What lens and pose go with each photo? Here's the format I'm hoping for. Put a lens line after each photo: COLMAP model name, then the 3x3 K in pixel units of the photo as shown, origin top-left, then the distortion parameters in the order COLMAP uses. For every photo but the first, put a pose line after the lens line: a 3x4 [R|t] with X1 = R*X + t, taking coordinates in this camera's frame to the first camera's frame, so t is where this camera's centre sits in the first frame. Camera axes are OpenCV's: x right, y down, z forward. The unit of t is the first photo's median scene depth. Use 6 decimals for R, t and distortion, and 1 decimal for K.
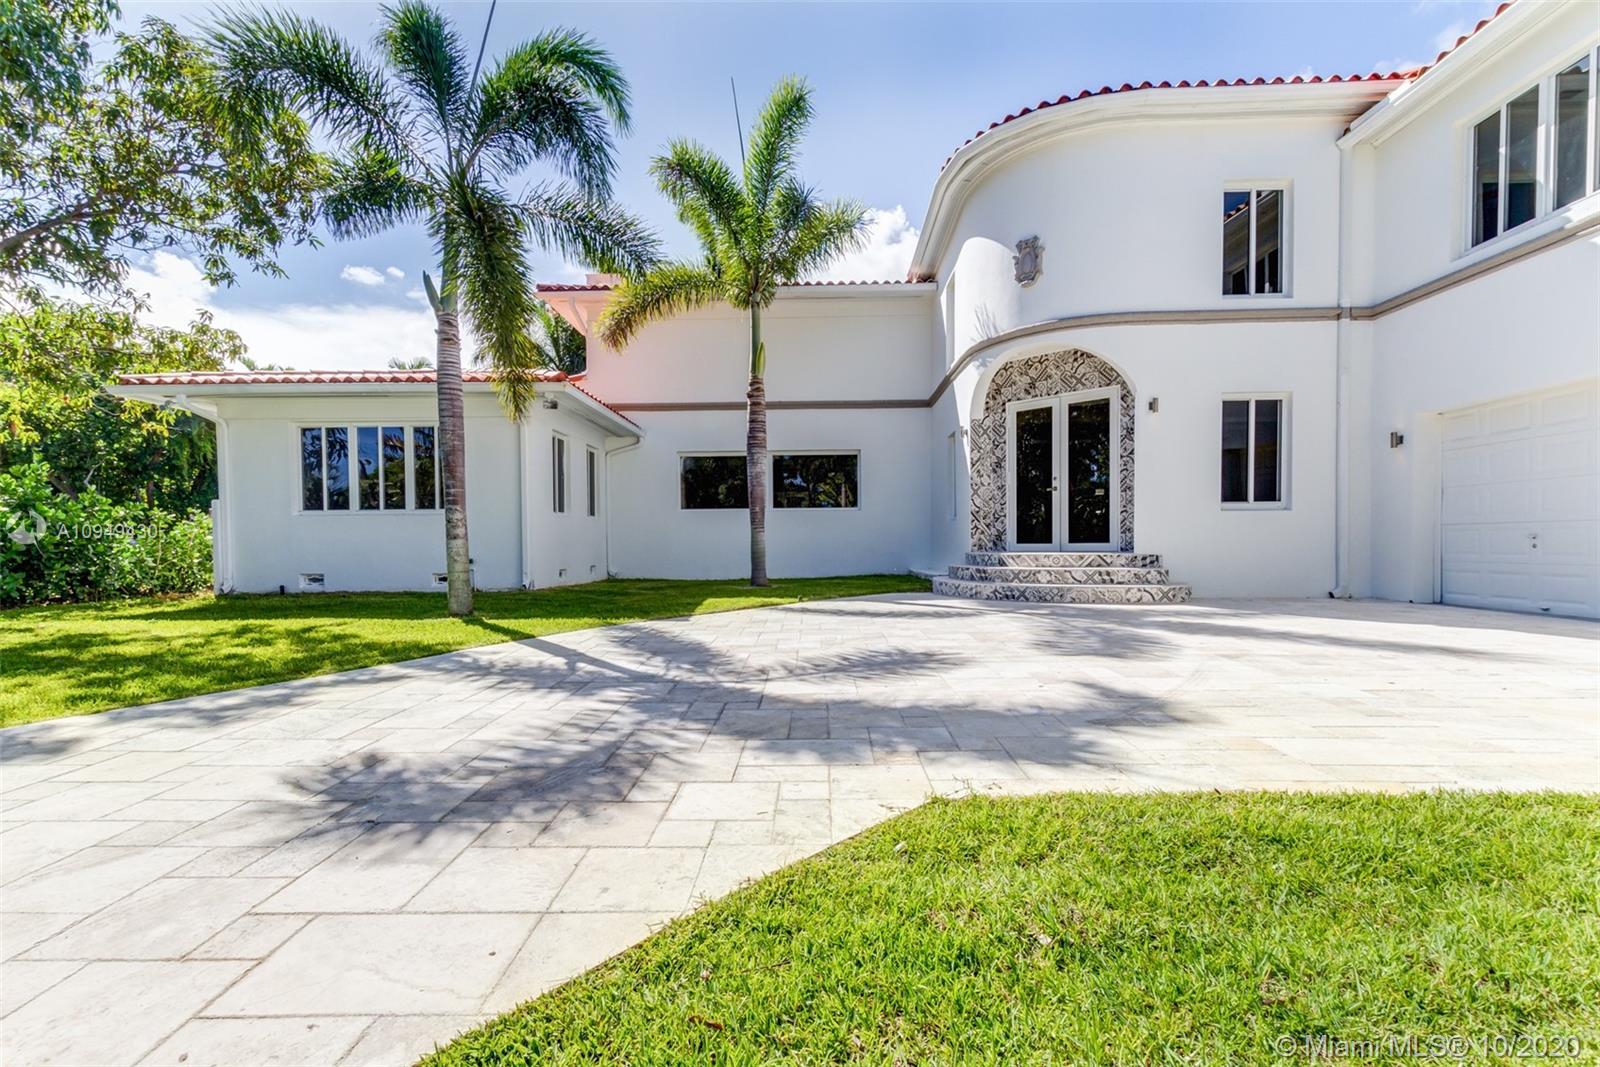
lens RADIAL K [[726.8, 0, 793.0], [0, 726.8, 539.5], [0, 0, 1]] dist [0.028603, -0.004424]
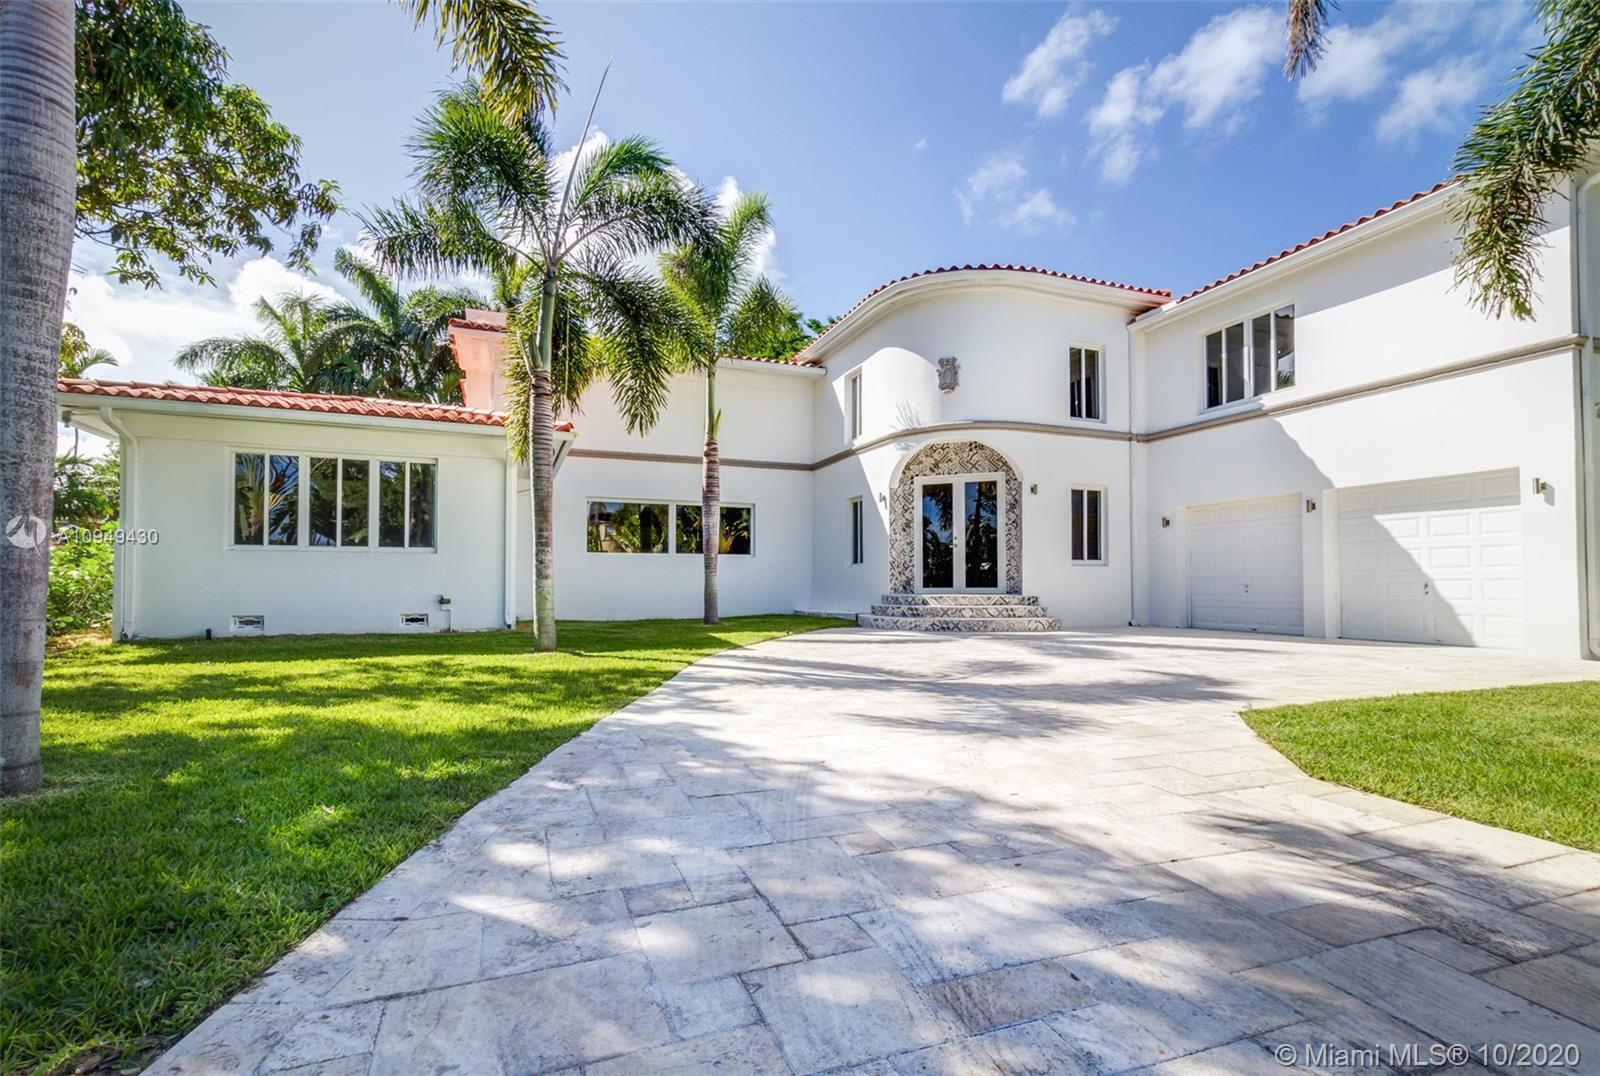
lens RADIAL K [[726.8, 0, 806.4], [0, 726.8, 545.1], [0, 0, 1]] dist [0.028603, -0.004424]
pose [[0.923028, 0.030552, 0.383517, -0.410819], [-0.010076, 0.998420, -0.055285, 0.004195], [-0.384600, 0.047165, 0.921878, -0.106695]]
